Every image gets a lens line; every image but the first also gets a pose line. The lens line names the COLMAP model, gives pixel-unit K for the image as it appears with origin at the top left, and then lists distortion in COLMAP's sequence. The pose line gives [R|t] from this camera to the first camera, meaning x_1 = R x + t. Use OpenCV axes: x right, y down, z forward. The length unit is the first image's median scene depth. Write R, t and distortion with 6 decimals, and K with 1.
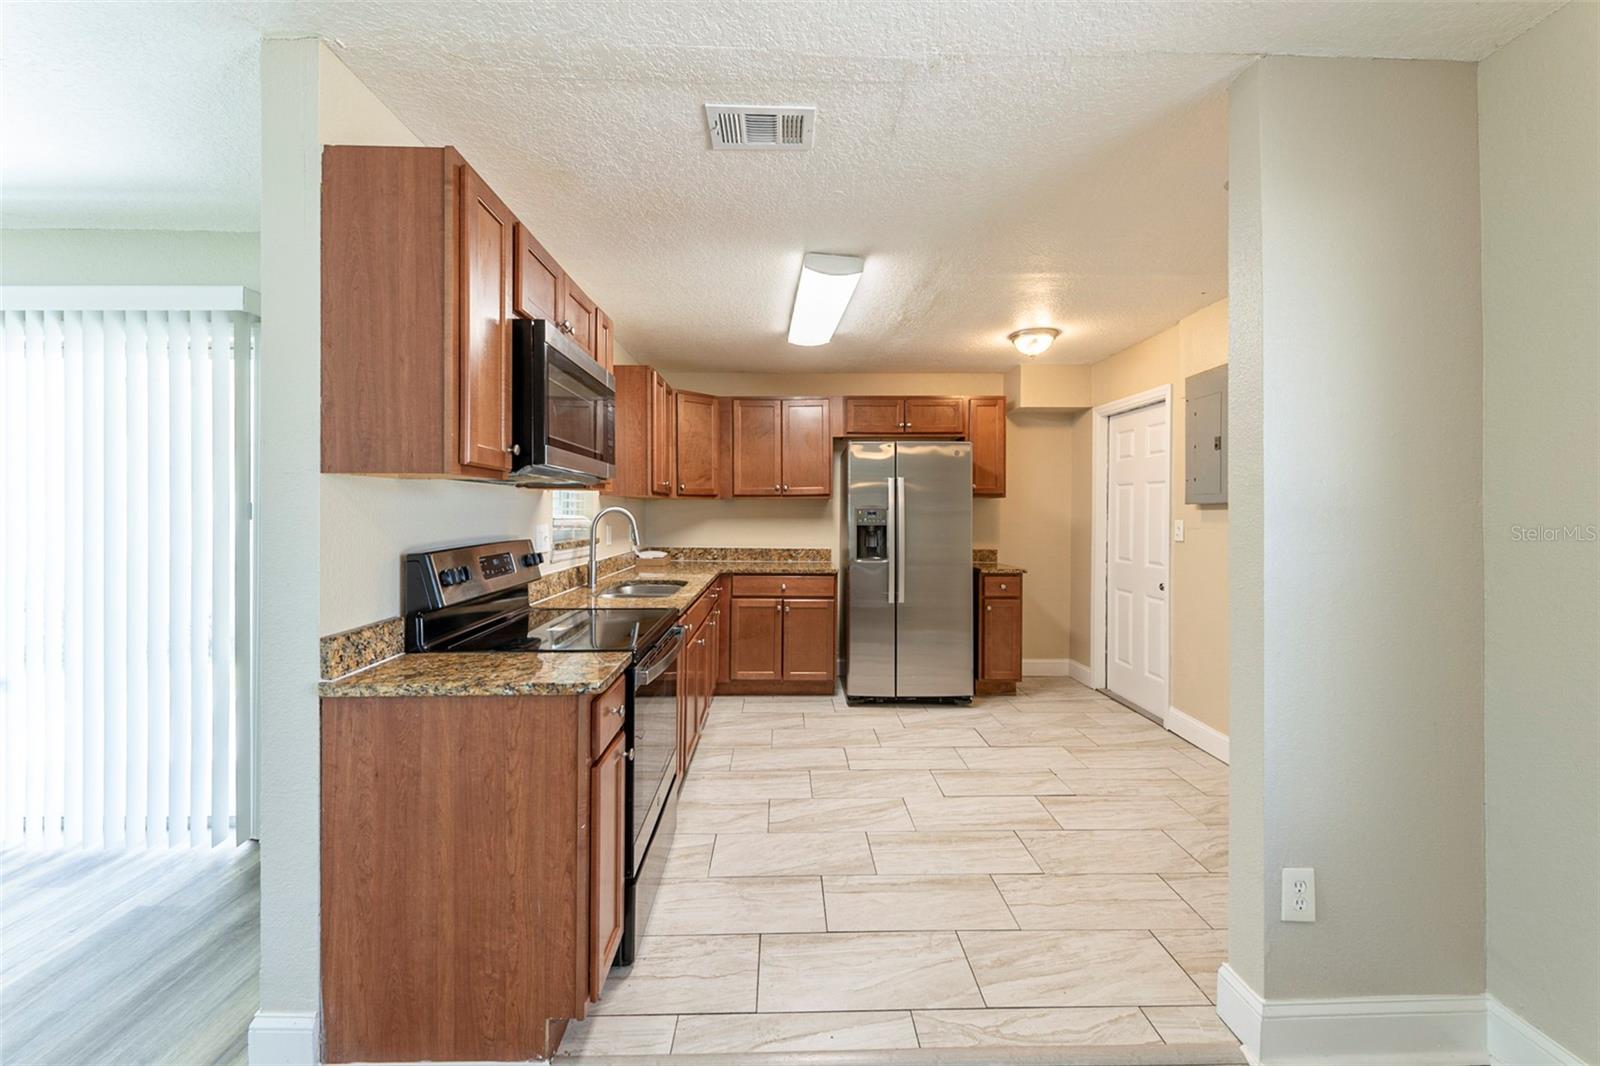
lens RADIAL K [[631.7, 0, 798.6], [0, 631.7, 509.9], [0, 0, 1]] dist [0.013803, -0.006299]
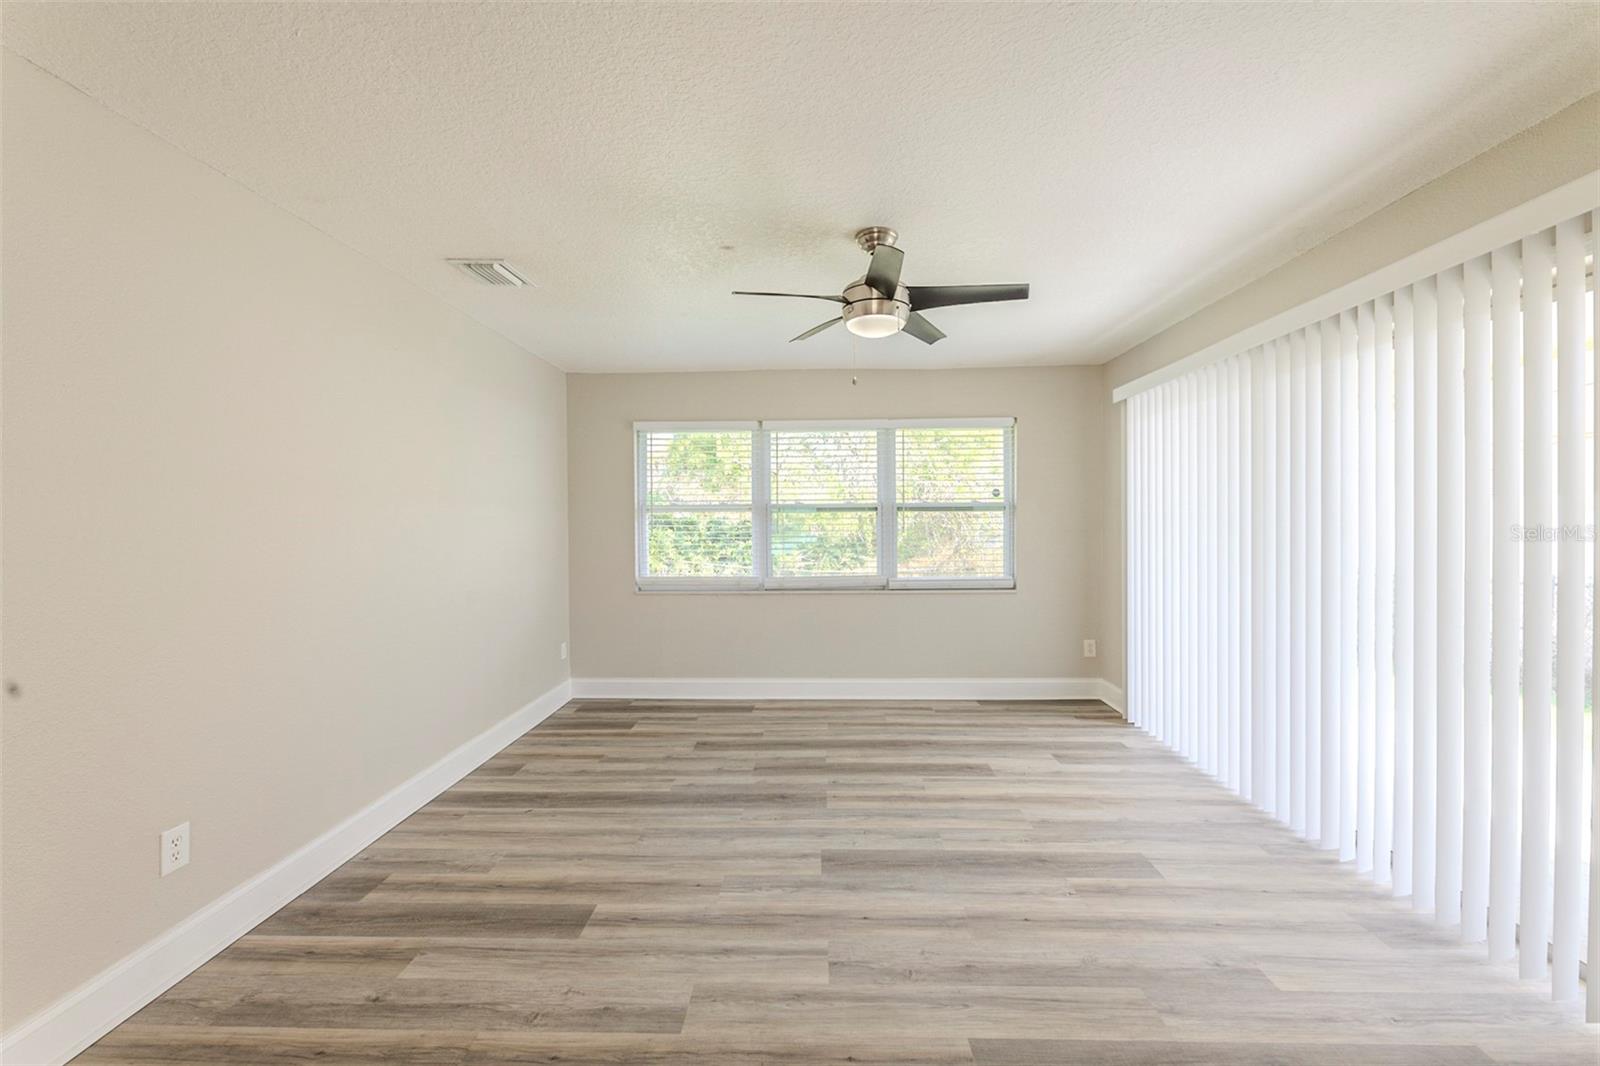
lens RADIAL K [[625.3, 0, 800.7], [0, 625.3, 527.5], [0, 0, 1]] dist [0.014828, -0.006924]
pose [[-0.052939, 0.009850, -0.998549, -0.173761], [0.008756, 0.999917, 0.009399, 0.001769], [0.998559, -0.008245, -0.053021, 0.164448]]
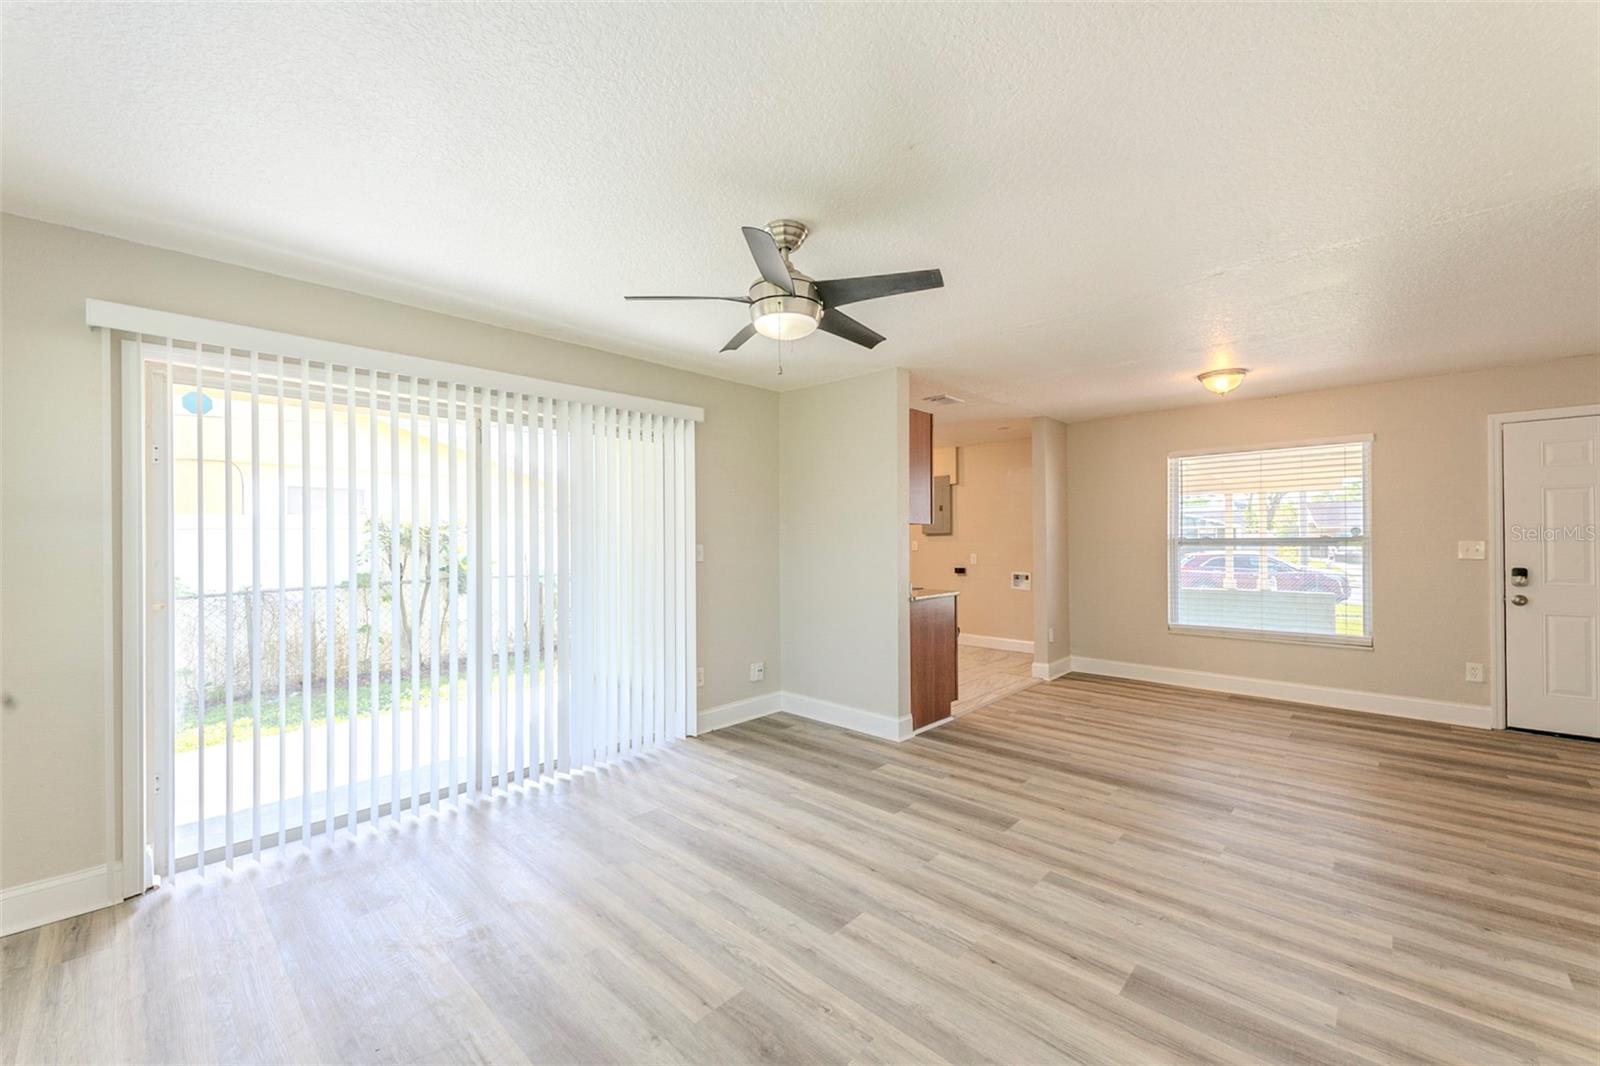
lens RADIAL K [[633.3, 0, 796.3], [0, 633.3, 538.3], [0, 0, 1]] dist [0.015960, -0.006661]
pose [[0.703957, -0.005562, 0.710220, -1.438818], [0.006232, 0.999979, 0.001655, -0.000002], [-0.710215, 0.003261, 0.703977, -0.291538]]
